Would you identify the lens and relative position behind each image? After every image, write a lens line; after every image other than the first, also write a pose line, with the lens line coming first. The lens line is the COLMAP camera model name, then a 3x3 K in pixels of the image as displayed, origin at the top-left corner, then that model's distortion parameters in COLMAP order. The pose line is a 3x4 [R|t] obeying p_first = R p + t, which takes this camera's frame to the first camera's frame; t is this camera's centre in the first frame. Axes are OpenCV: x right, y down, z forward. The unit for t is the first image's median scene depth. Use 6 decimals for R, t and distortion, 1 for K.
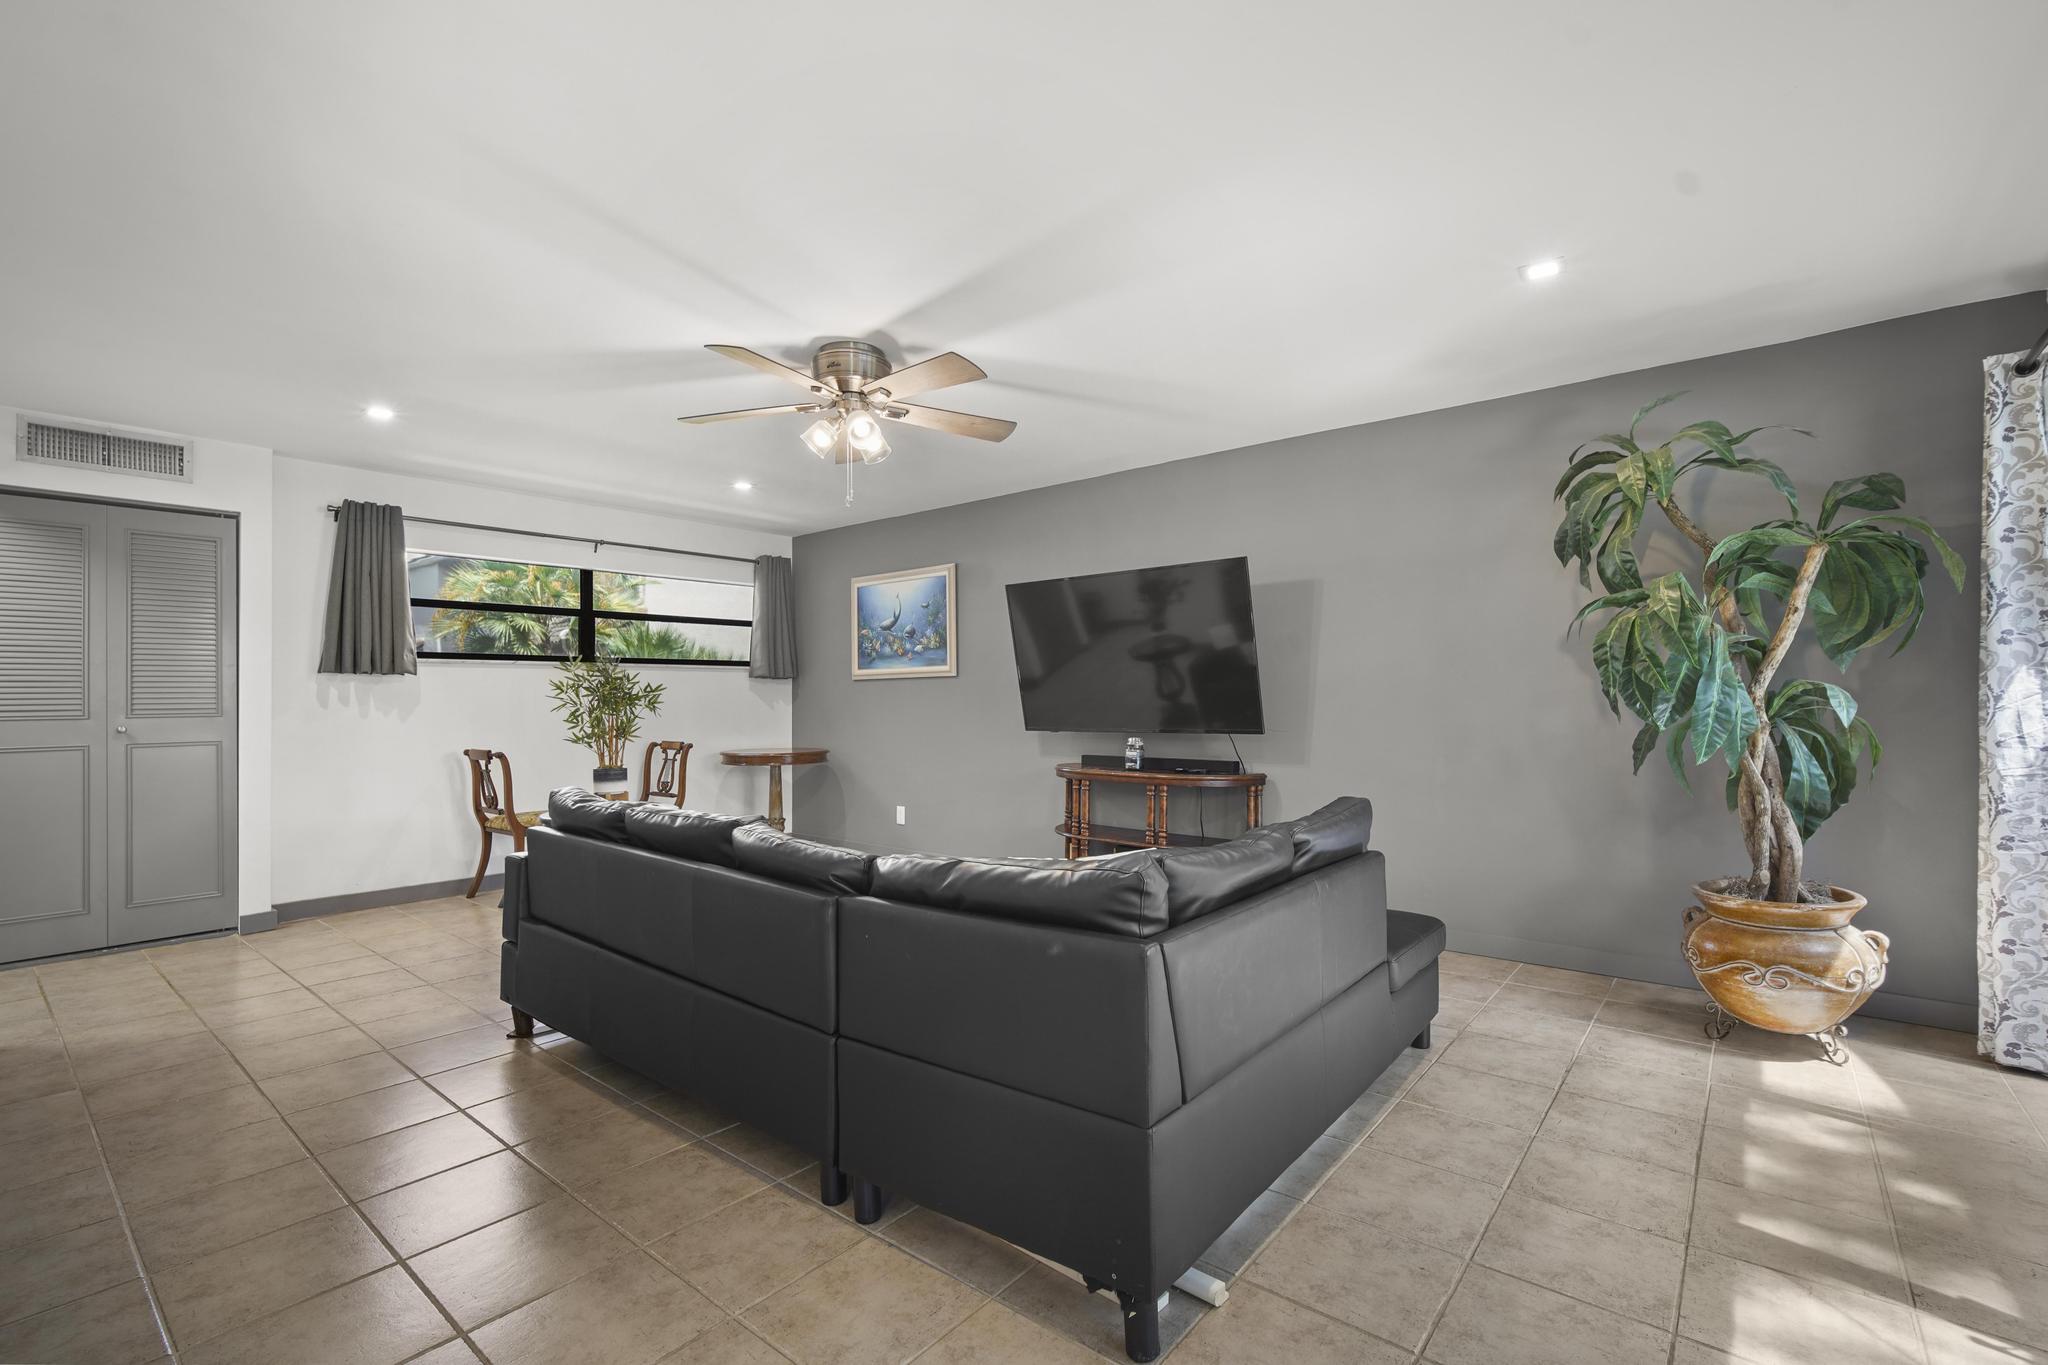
lens RADIAL K [[899.4, 0, 1027.3], [0, 899.4, 666.2], [0, 0, 1]] dist [-0.014053, 0.005606]
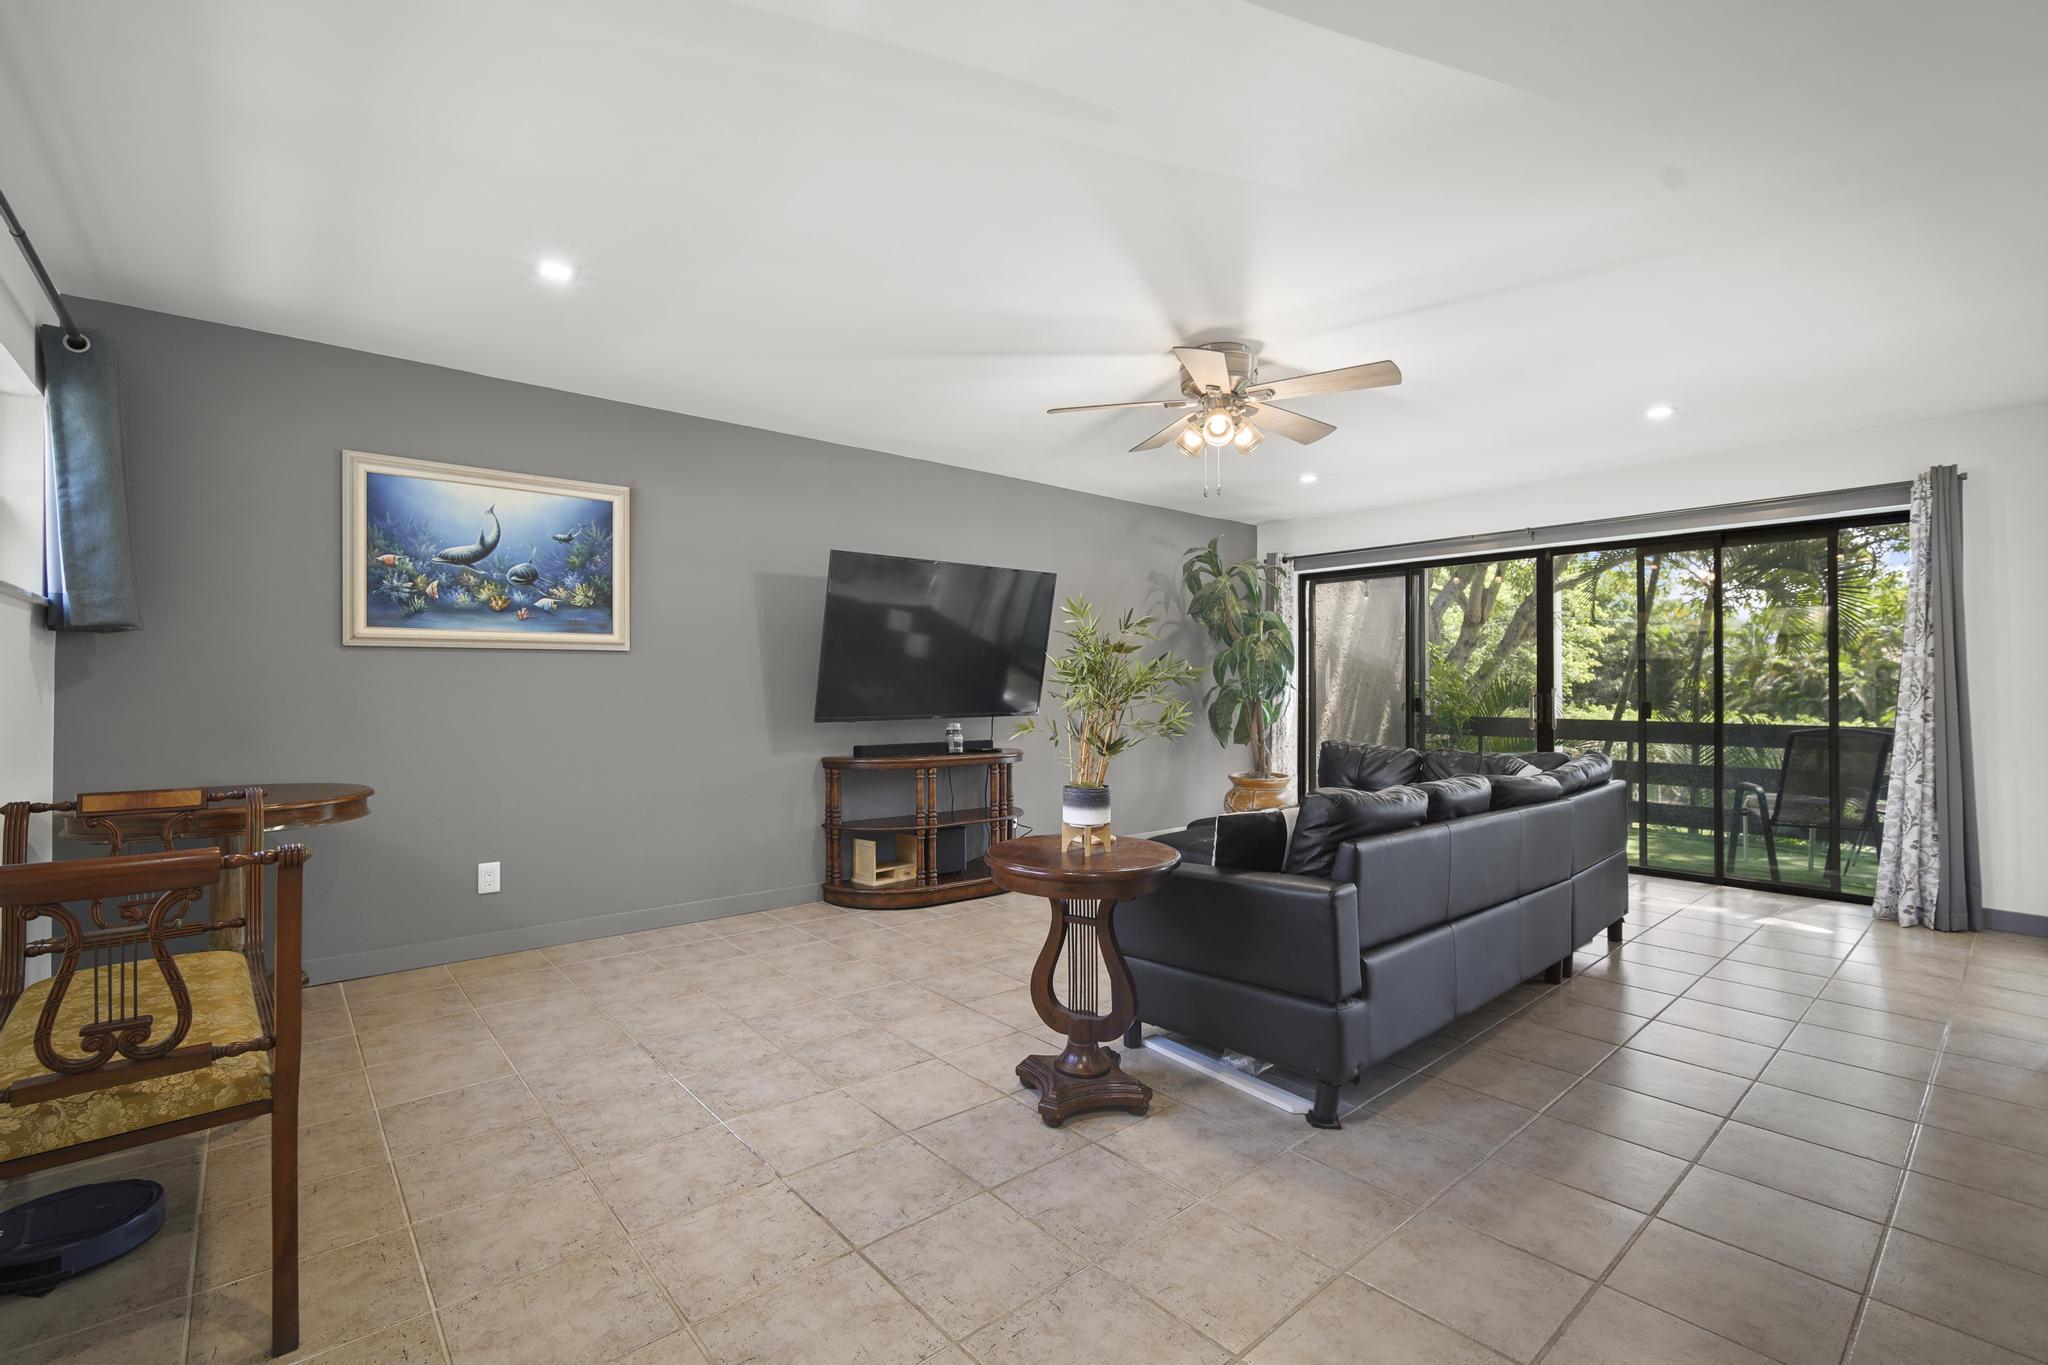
lens RADIAL K [[899.4, 0, 1027.3], [0, 899.4, 666.2], [0, 0, 1]] dist [-0.014053, 0.005606]
pose [[0.167251, 0.022570, 0.985656, -0.697016], [-0.041732, 0.999004, -0.015795, 0.020447], [-0.985031, -0.038492, 0.168027, 0.575567]]
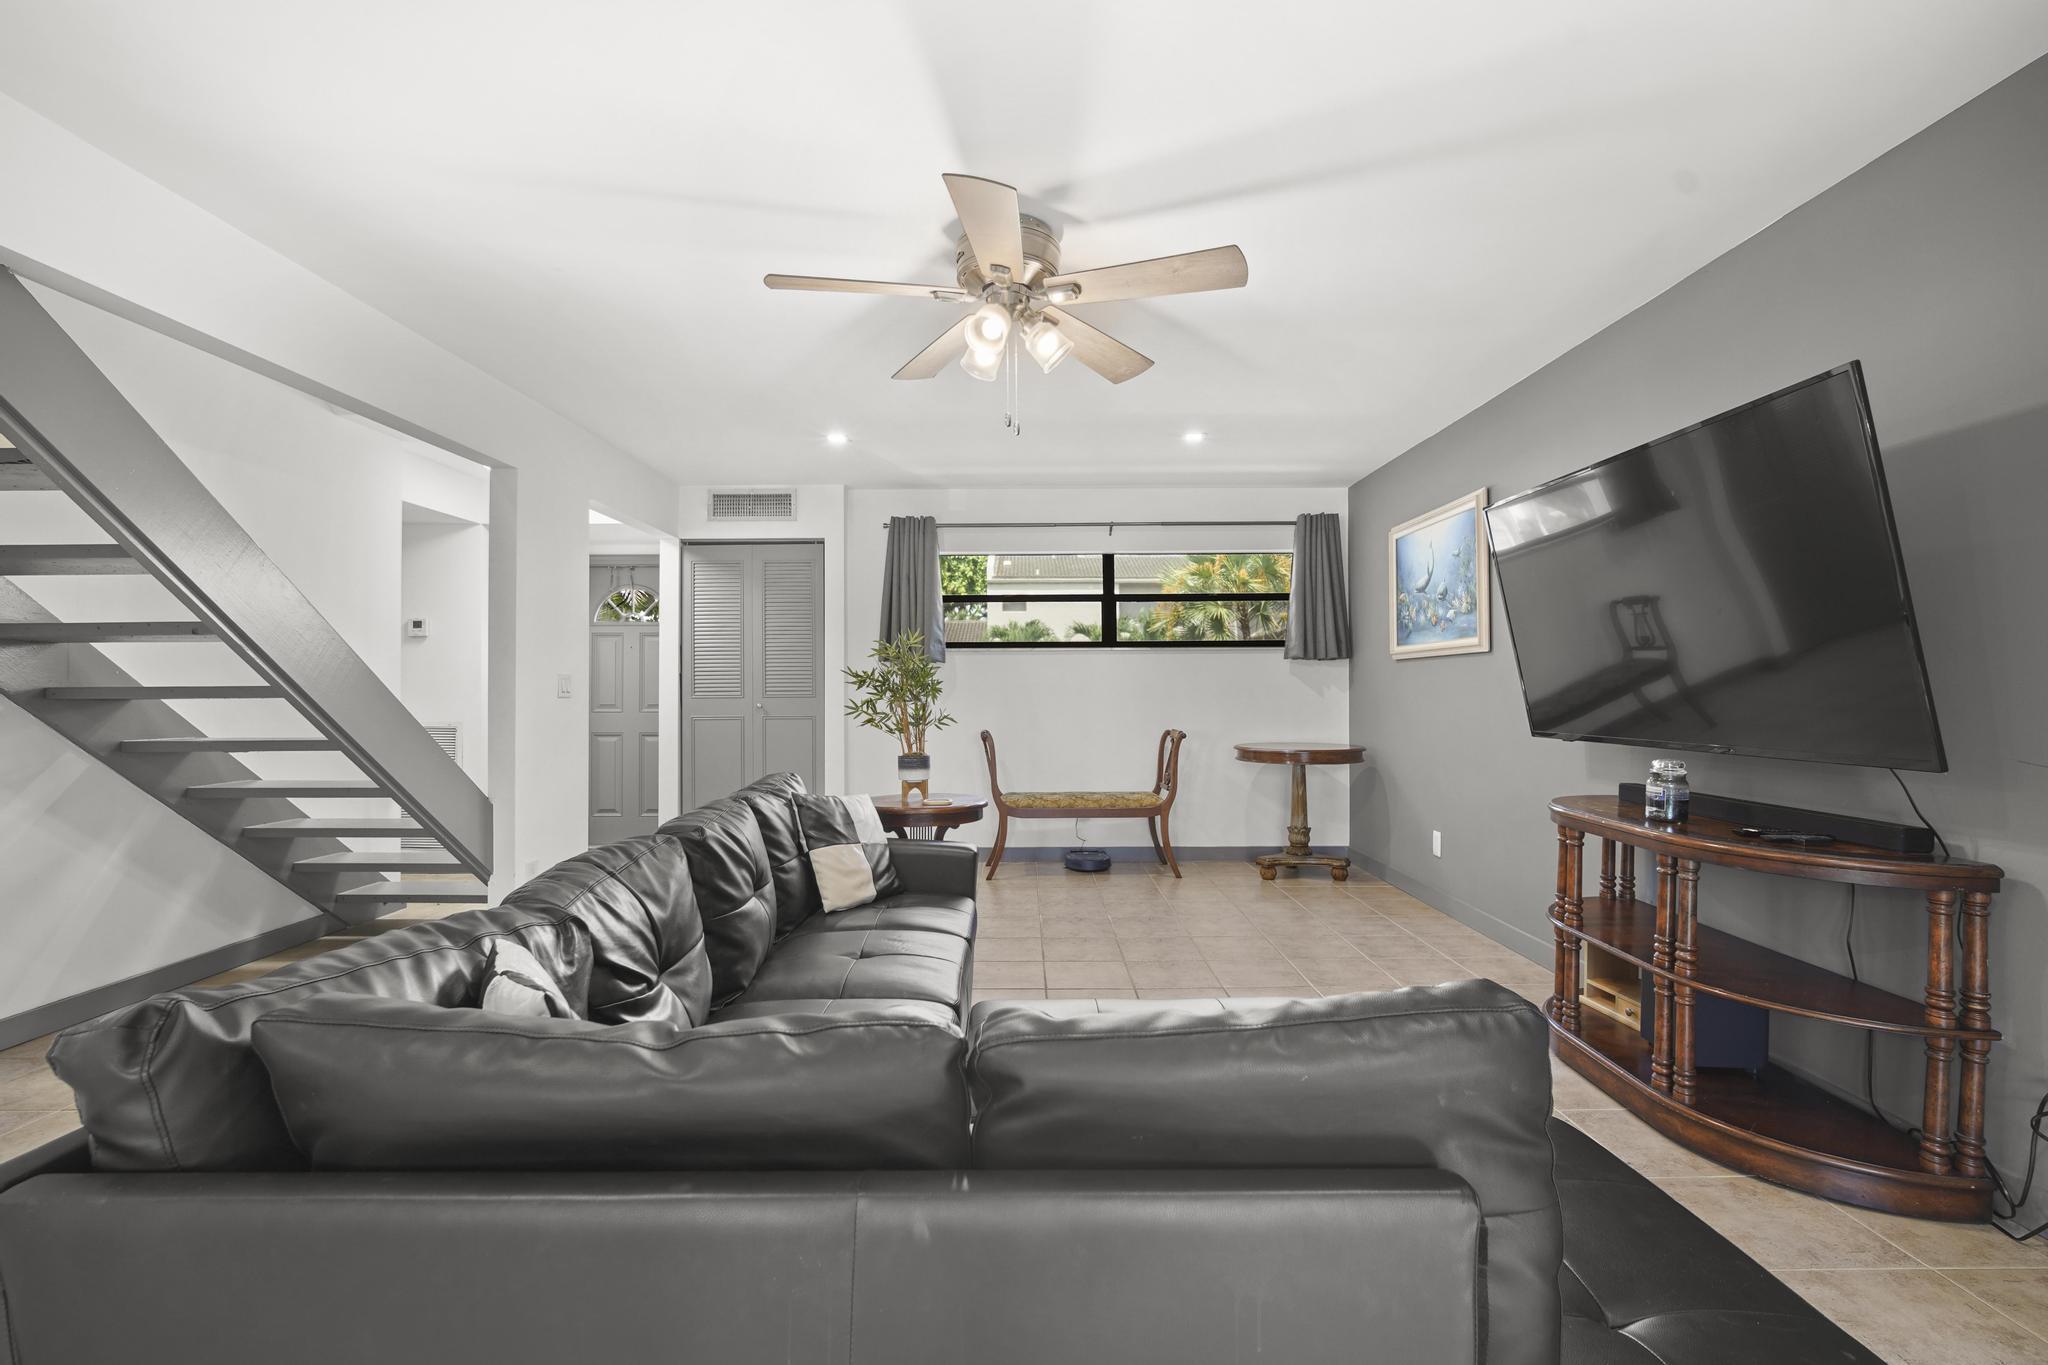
lens RADIAL K [[913.2, 0, 1024.0], [0, 913.2, 682.5], [0, 0, 1]] dist [-0.000052, 0.006105]
pose [[0.633678, 0.001153, -0.773596, 0.231347], [0.026965, 0.999358, 0.023577, 0.008278], [0.773127, -0.035800, 0.633240, 0.283066]]
